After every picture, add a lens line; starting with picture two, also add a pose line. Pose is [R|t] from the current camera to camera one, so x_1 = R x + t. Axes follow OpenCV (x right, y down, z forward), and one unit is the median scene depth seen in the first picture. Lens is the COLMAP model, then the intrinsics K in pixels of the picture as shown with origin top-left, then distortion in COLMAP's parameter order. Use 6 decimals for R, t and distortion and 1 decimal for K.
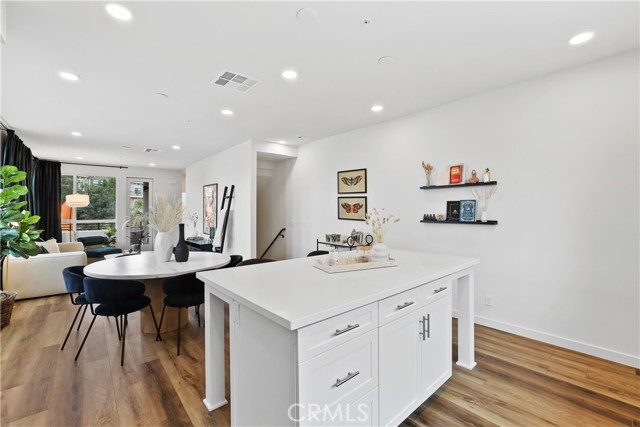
lens RADIAL K [[284.1, 0, 323.1], [0, 284.1, 210.1], [0, 0, 1]] dist [-0.035659, 0.010051]
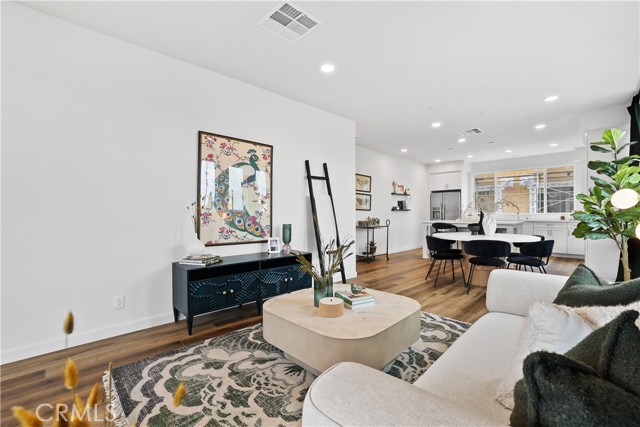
lens RADIAL K [[284.1, 0, 317.3], [0, 284.1, 213.0], [0, 0, 1]] dist [-0.035659, 0.010051]
pose [[-0.057355, 0.002098, 0.998352, -0.841600], [-0.003729, 0.999990, -0.002315, 0.034279], [-0.998347, -0.003855, -0.057347, 0.849541]]
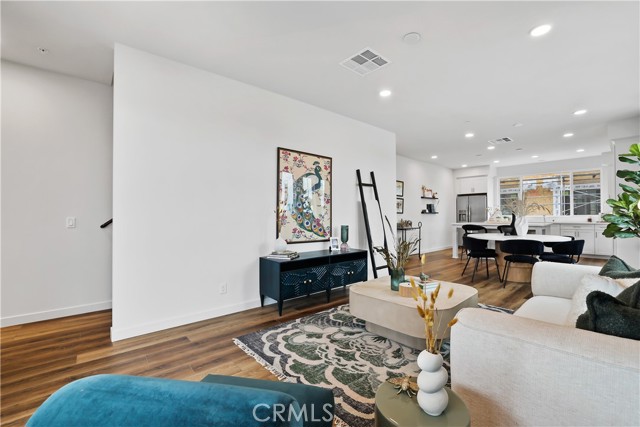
lens RADIAL K [[284.1, 0, 316.7], [0, 284.1, 213.0], [0, 0, 1]] dist [-0.035659, 0.010051]
pose [[-0.009091, 0.011655, 0.999891, -0.914521], [-0.002351, 0.999929, -0.011677, 0.034188], [-0.999956, -0.002457, -0.009063, 0.934411]]
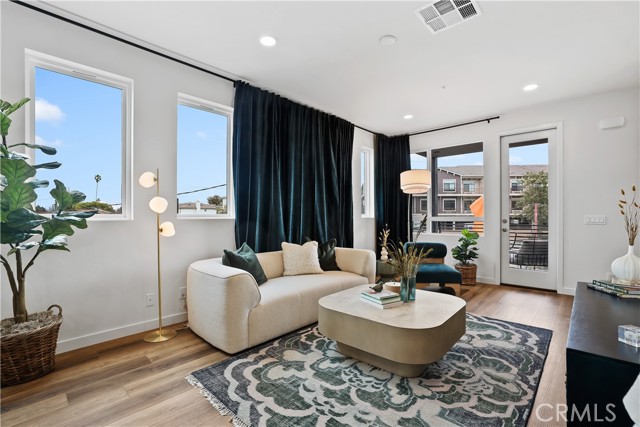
lens RADIAL K [[288.3, 0, 323.3], [0, 288.3, 217.6], [0, 0, 1]] dist [-0.018706, 0.000645]
pose [[0.121137, 0.003845, -0.992628, -0.241732], [0.008333, 0.999953, 0.004890, 0.033576], [0.992601, -0.008864, 0.121099, 0.694787]]
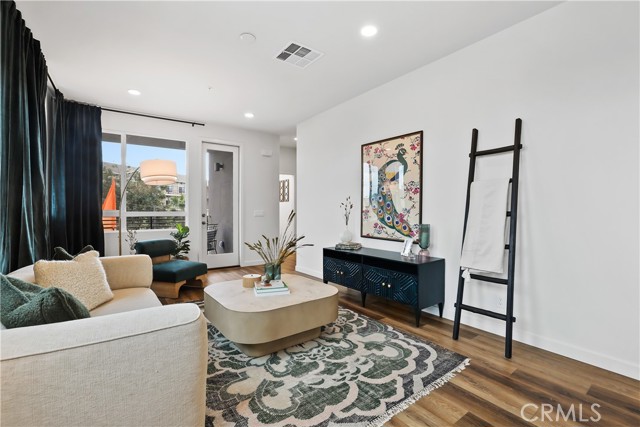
lens RADIAL K [[284.1, 0, 316.7], [0, 284.1, 213.7], [0, 0, 1]] dist [-0.035659, 0.010051]
pose [[0.996221, 0.002164, -0.086824, -0.463435], [-0.000491, 0.999814, 0.019284, 0.030430], [0.086849, -0.019169, 0.996037, 0.473614]]
